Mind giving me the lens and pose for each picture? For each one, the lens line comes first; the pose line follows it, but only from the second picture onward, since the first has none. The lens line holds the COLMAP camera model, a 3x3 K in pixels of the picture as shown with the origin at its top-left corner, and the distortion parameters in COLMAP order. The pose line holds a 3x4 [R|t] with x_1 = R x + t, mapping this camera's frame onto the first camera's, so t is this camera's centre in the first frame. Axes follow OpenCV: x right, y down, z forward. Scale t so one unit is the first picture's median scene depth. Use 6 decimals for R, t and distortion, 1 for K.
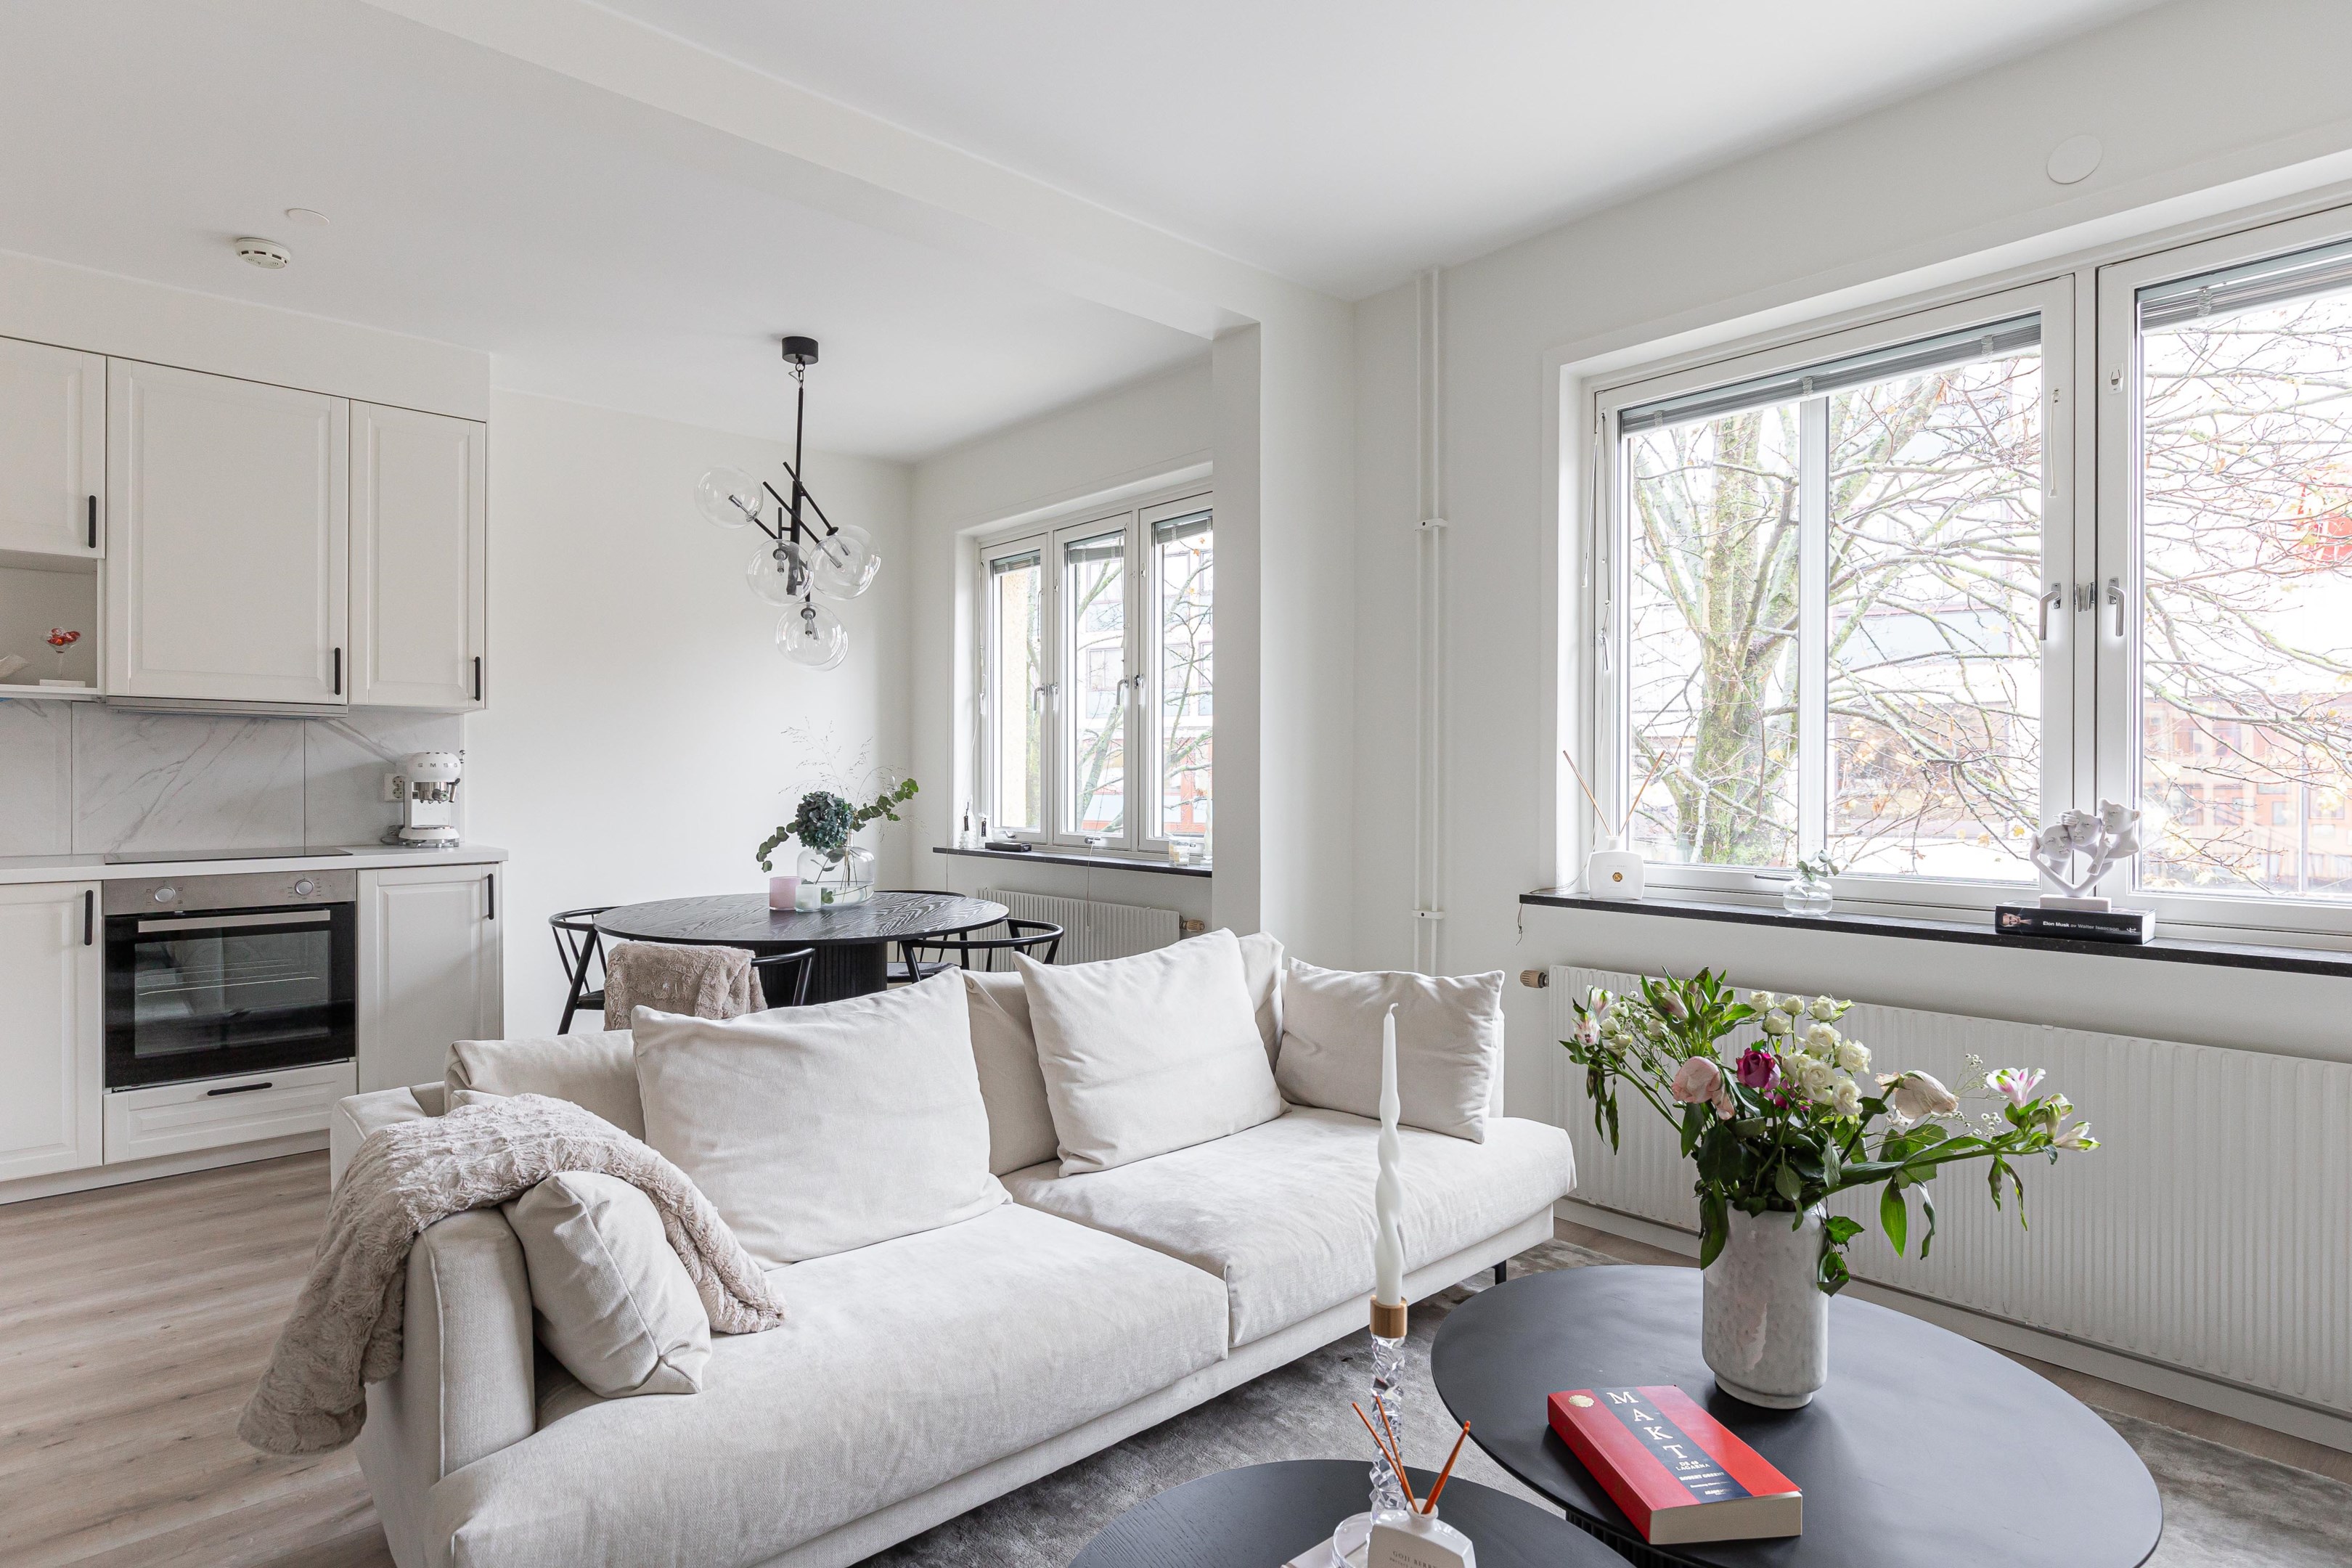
lens RADIAL K [[1215.7, 0, 1150.8], [0, 1215.7, 779.4], [0, 0, 1]] dist [0.000650, 0.000113]
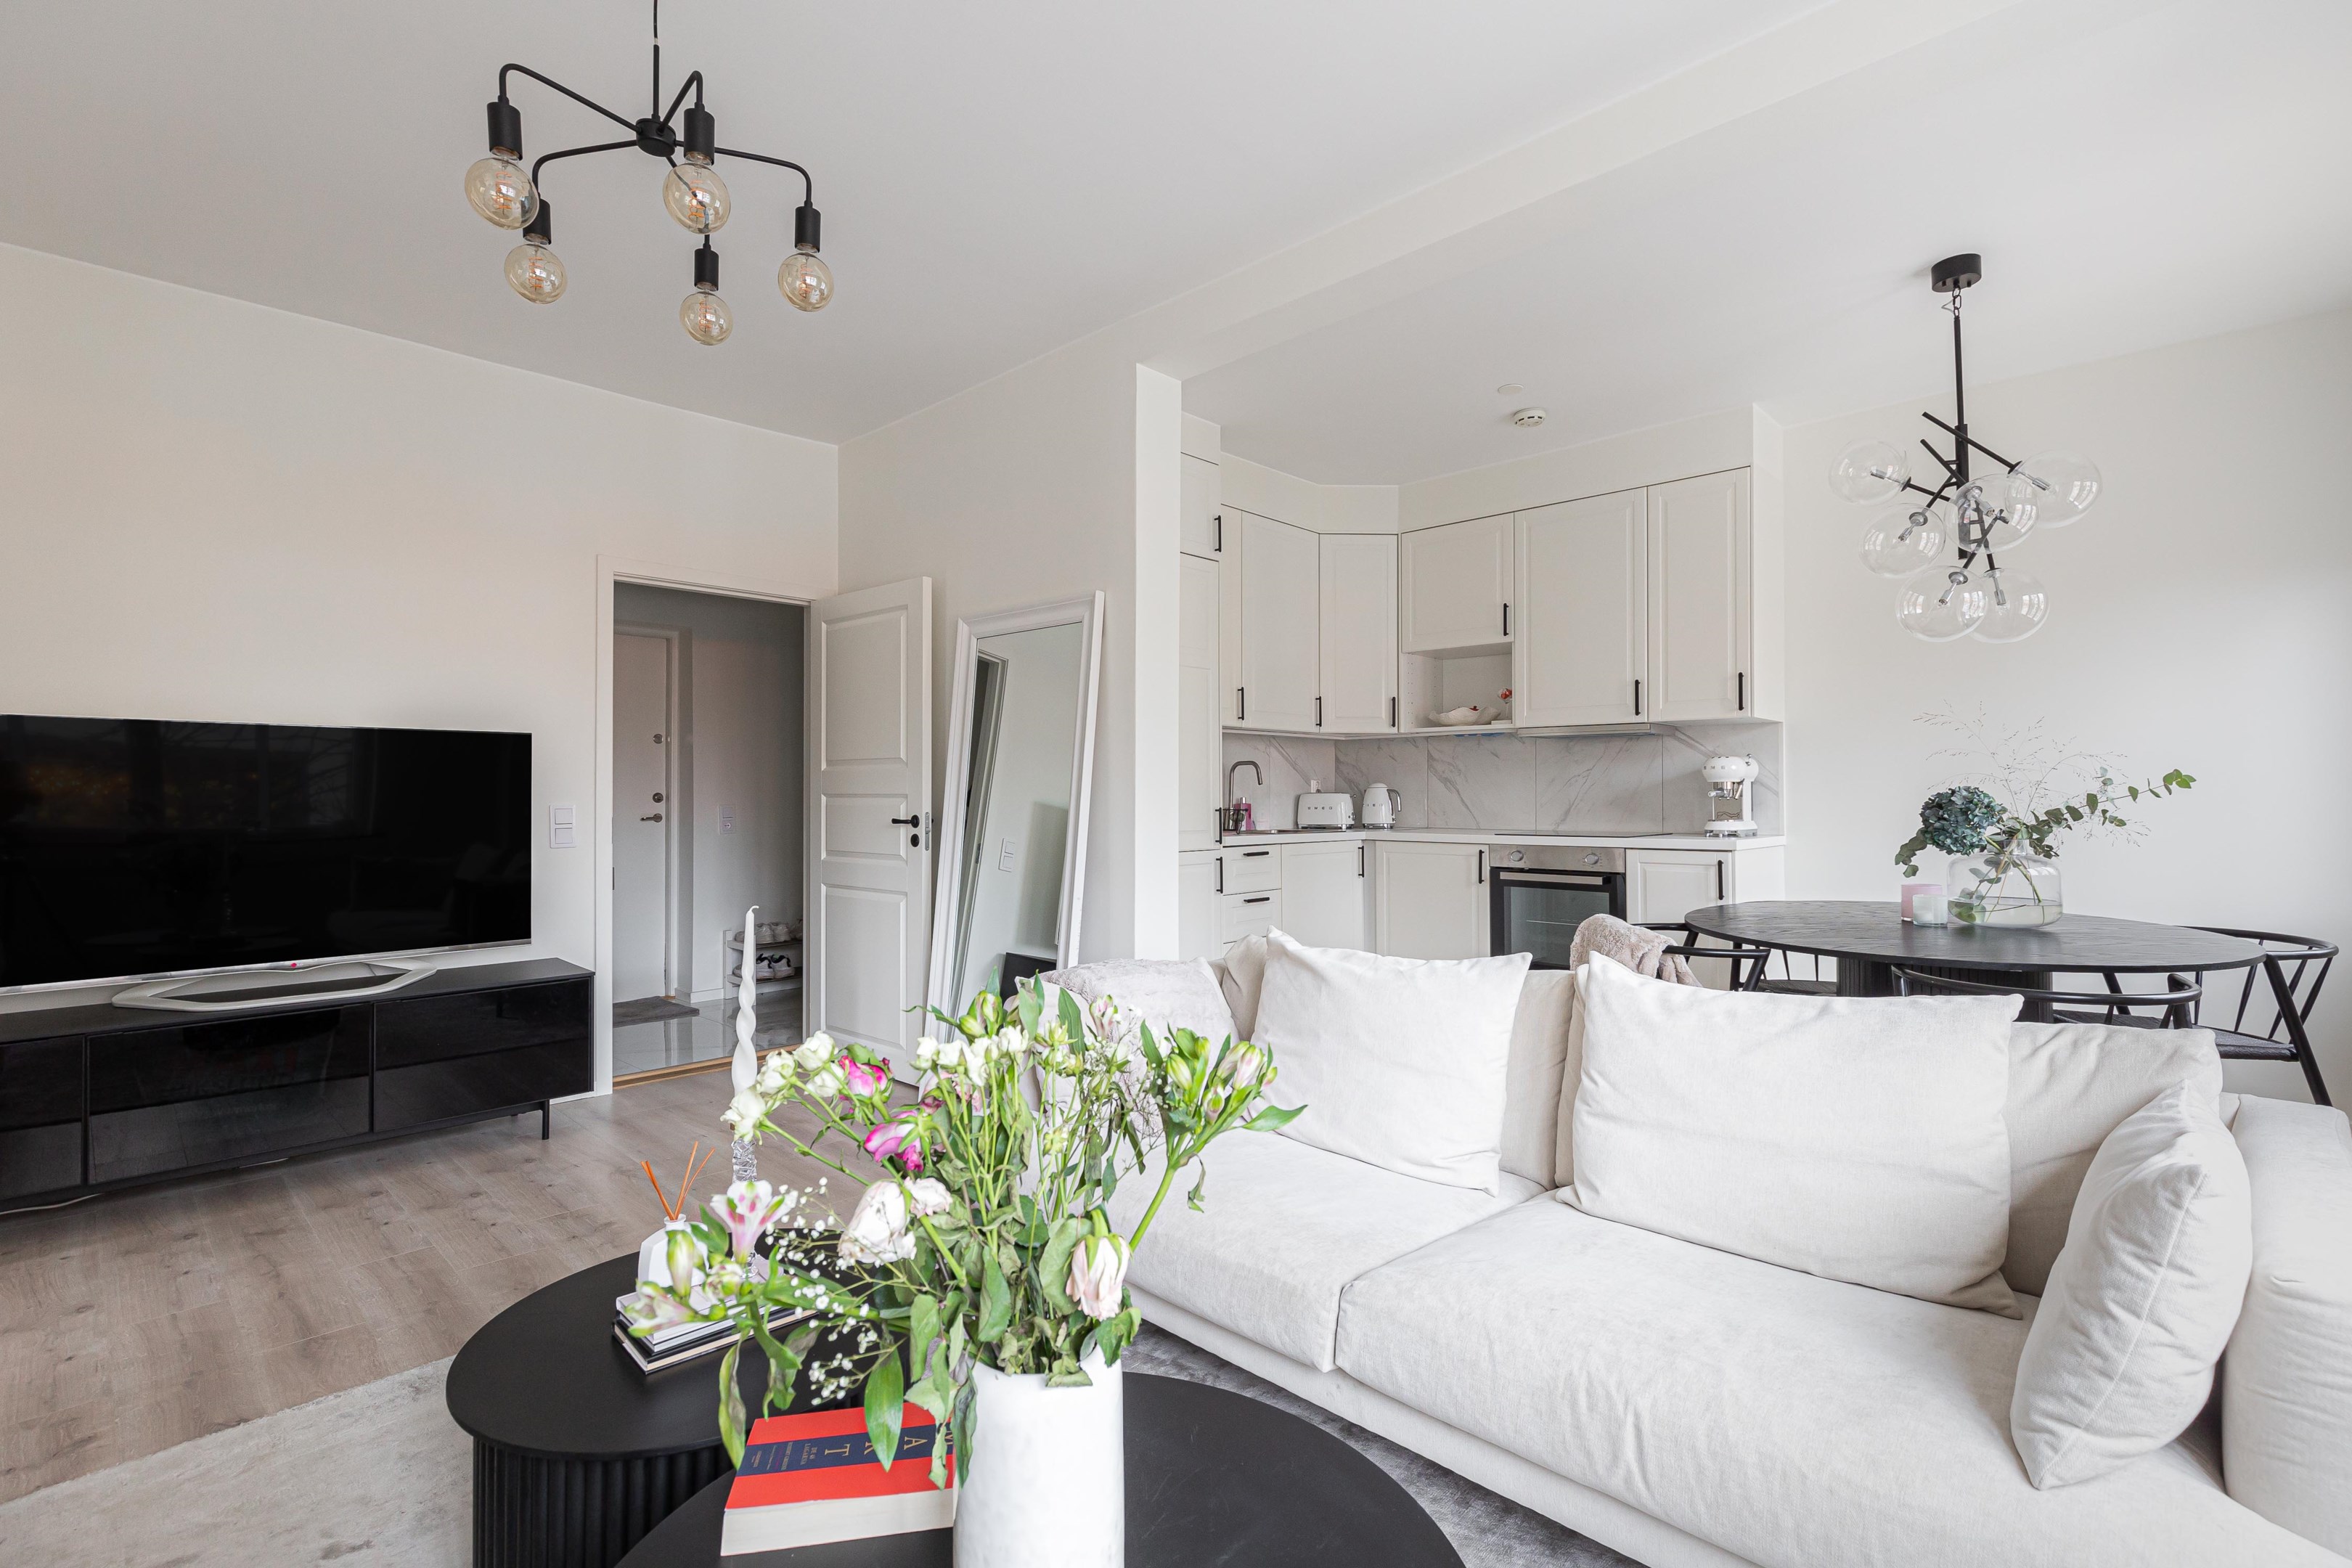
lens RADIAL K [[1079.5, 0, 1172.7], [0, 1079.5, 782.1], [0, 0, 1]] dist [0.004564, -0.000381]
pose [[0.086497, -0.013030, -0.996167, 0.452898], [0.000800, 0.999915, -0.013010, 0.017325], [0.996252, 0.000329, 0.086500, 0.411590]]
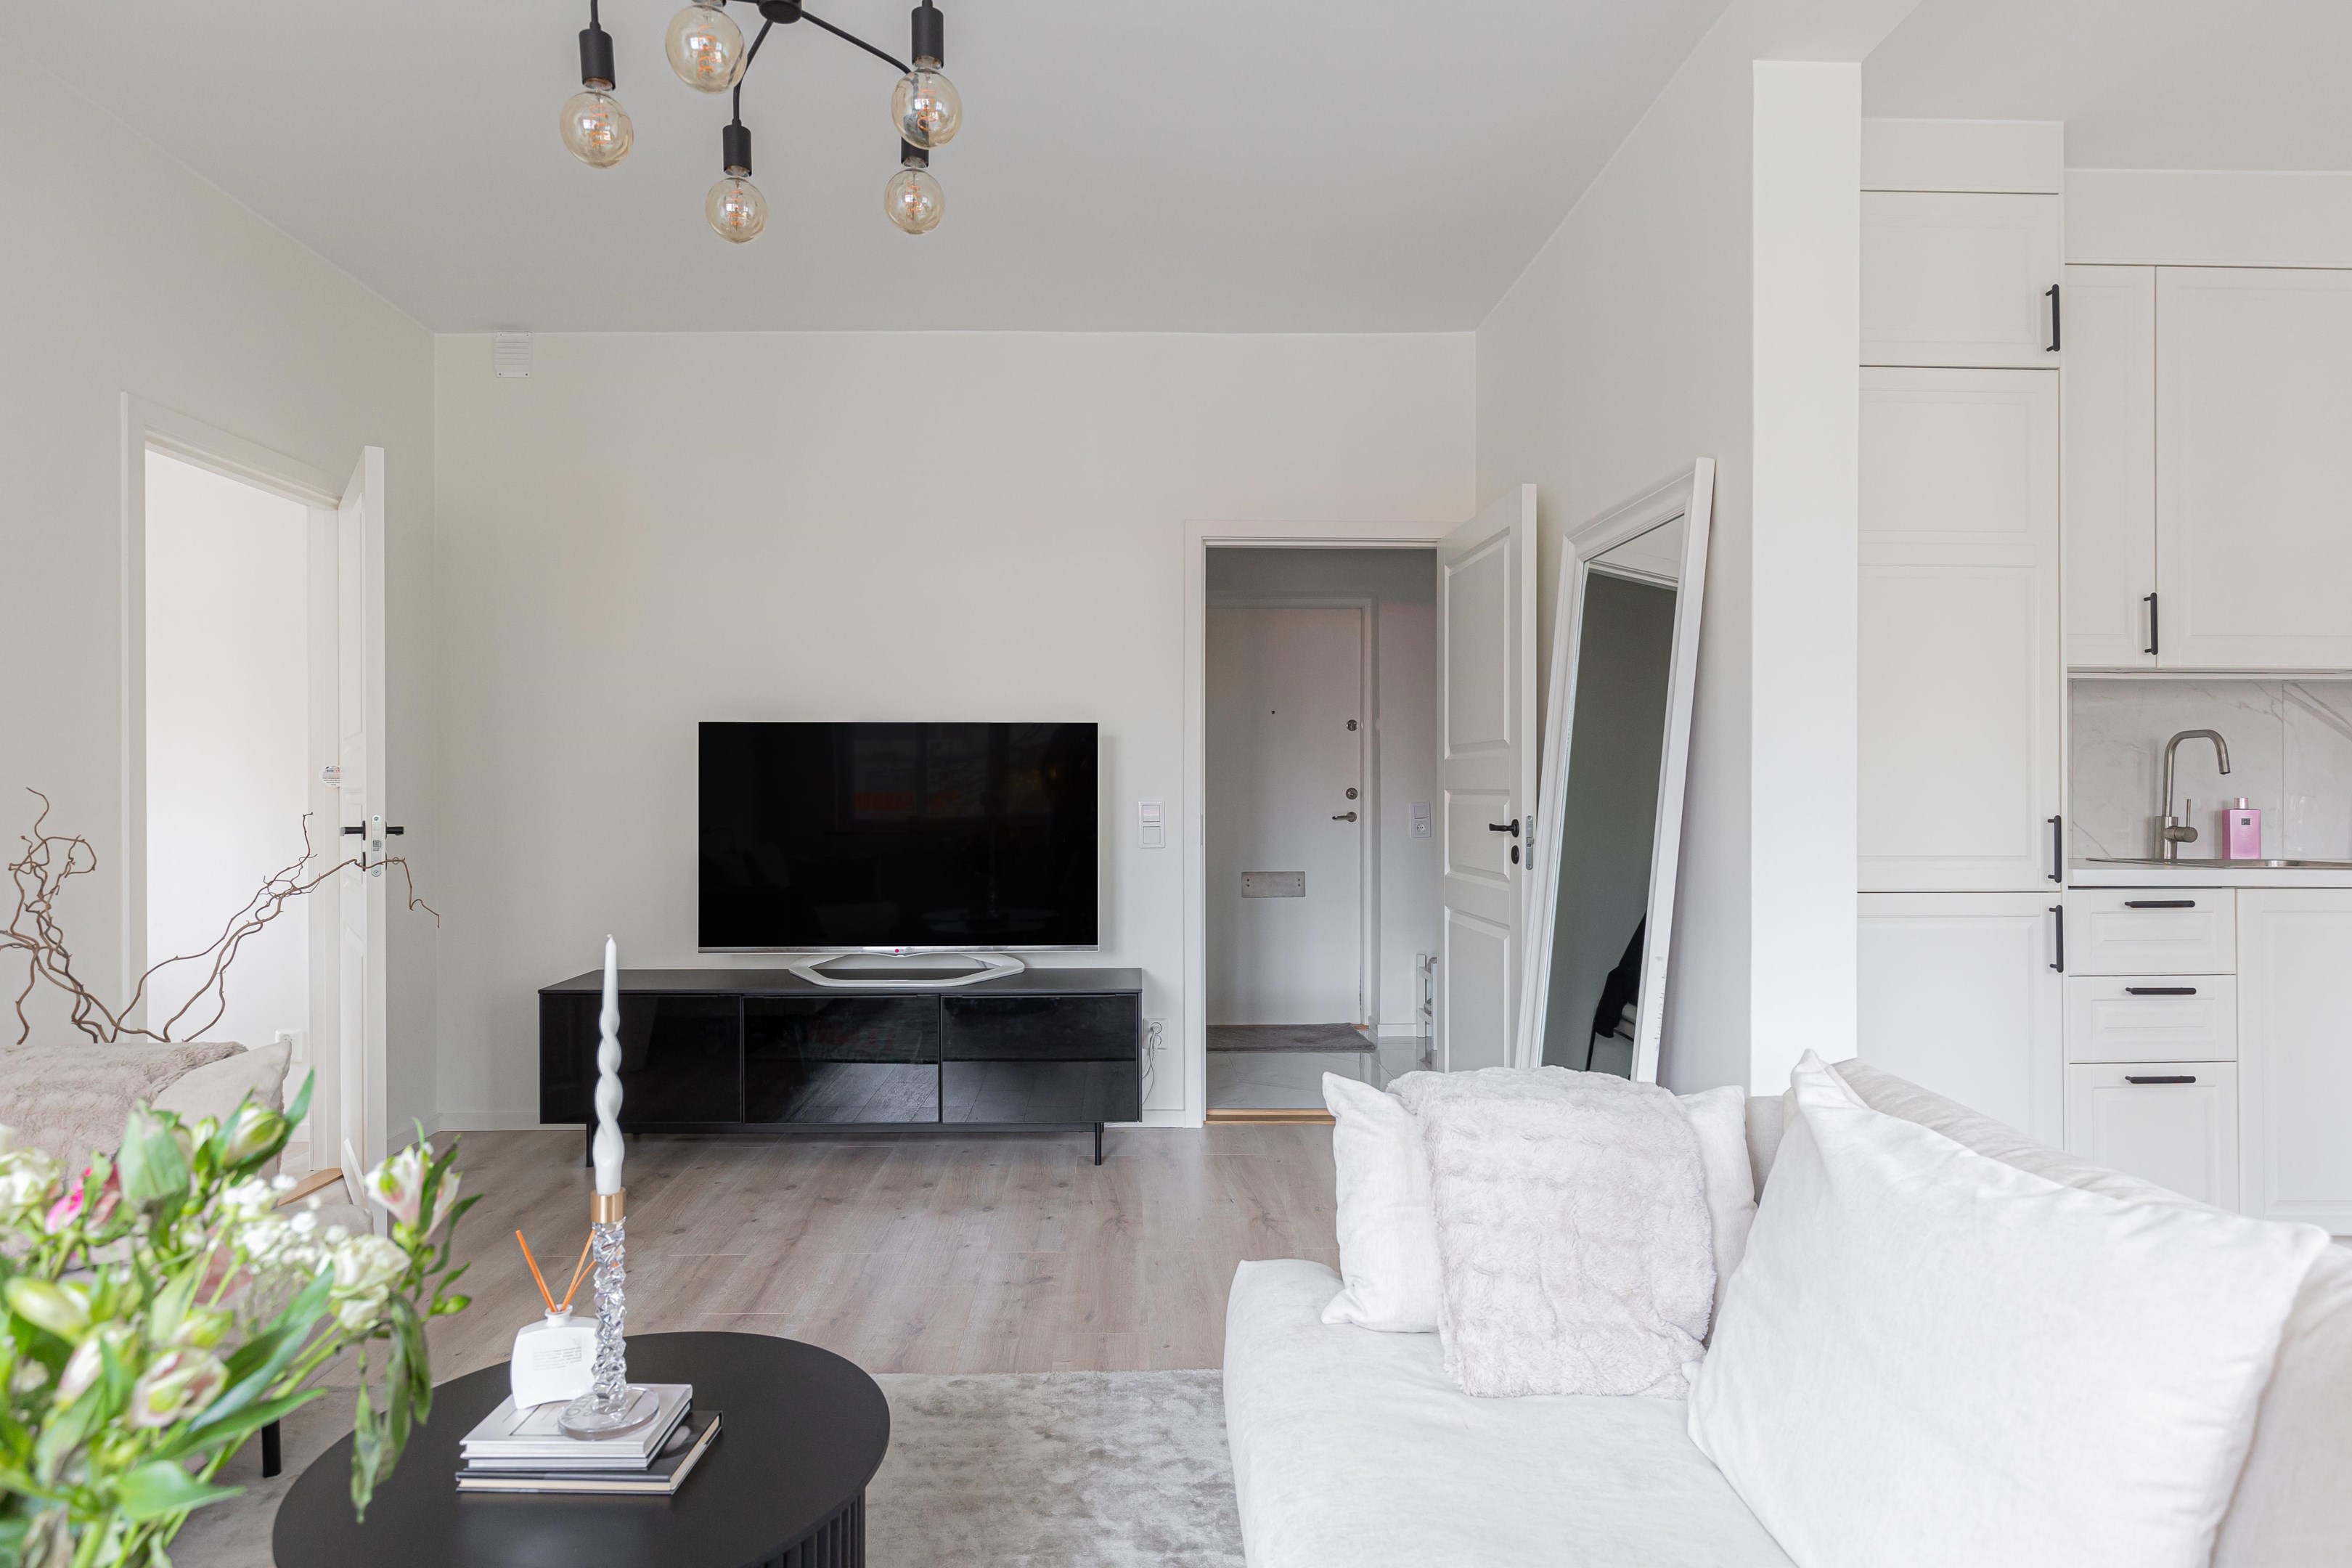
lens RADIAL K [[1286.8, 0, 1138.0], [0, 1286.8, 788.2], [0, 0, 1]] dist [-0.002012, -0.001525]
pose [[-0.641074, -0.003771, -0.767470, 0.234051], [-0.002886, 0.999993, -0.002503, 0.016797], [0.767474, 0.000610, -0.641080, 0.632046]]
